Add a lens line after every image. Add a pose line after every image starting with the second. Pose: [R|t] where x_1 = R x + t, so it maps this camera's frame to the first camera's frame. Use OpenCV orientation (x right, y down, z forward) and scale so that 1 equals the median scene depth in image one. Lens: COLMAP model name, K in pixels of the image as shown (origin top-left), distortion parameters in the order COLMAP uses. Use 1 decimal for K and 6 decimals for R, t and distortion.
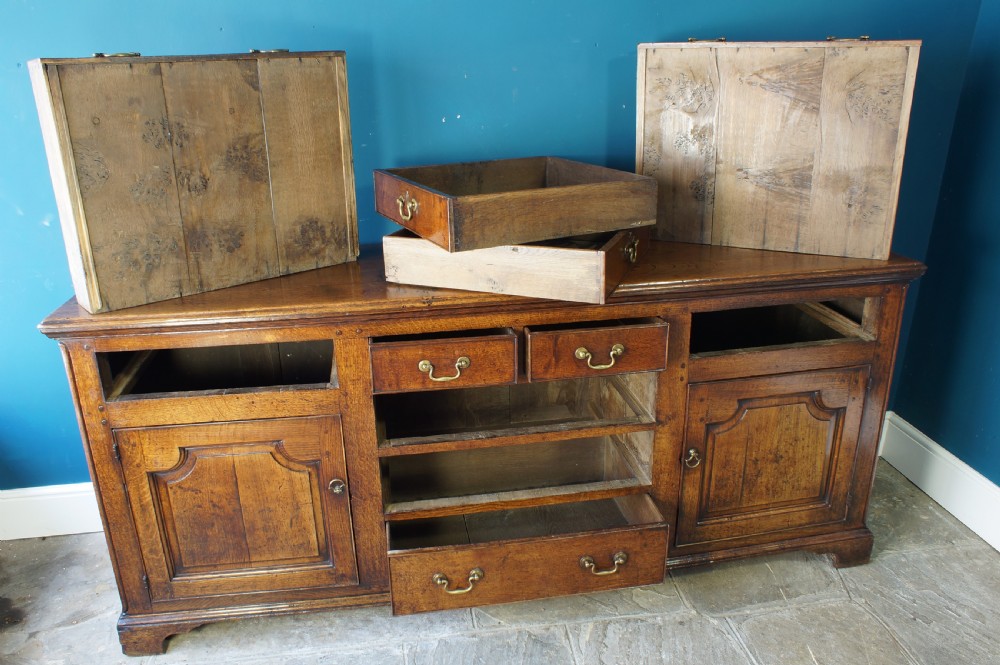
lens RADIAL K [[773.8, 0, 500.0], [0, 773.8, 332.5], [0, 0, 1]] dist [-0.158784, 0.131163]
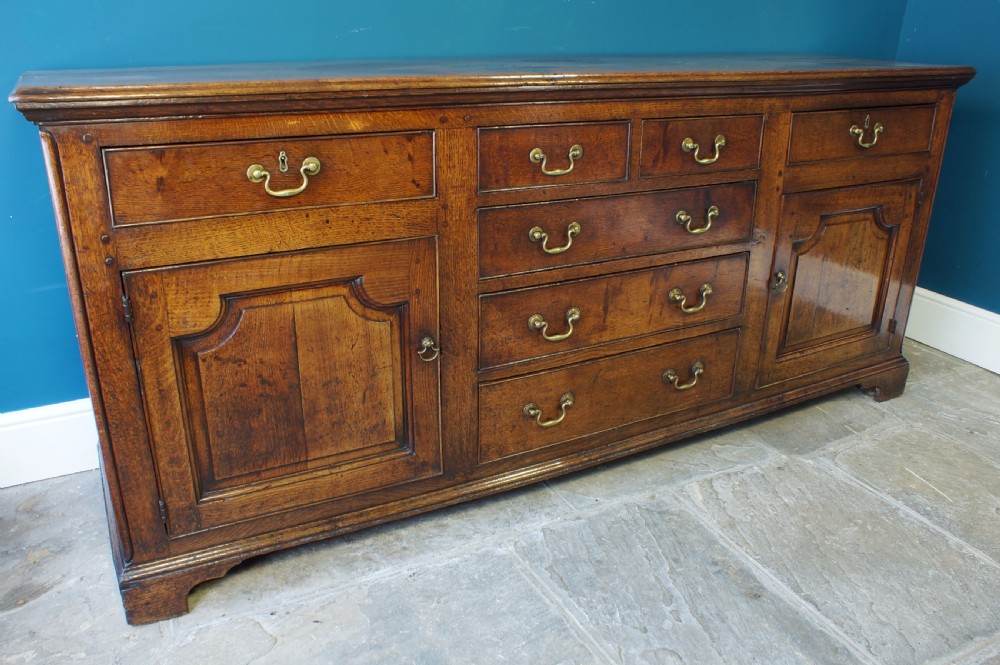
lens RADIAL K [[810.8, 0, 500.0], [0, 810.8, 332.5], [0, 0, 1]] dist [-0.160850, 0.138819]
pose [[0.946363, -0.091659, 0.309831, -0.380819], [0.080805, 0.995587, 0.047713, 0.158951], [-0.312837, -0.020118, 0.949594, 0.212427]]
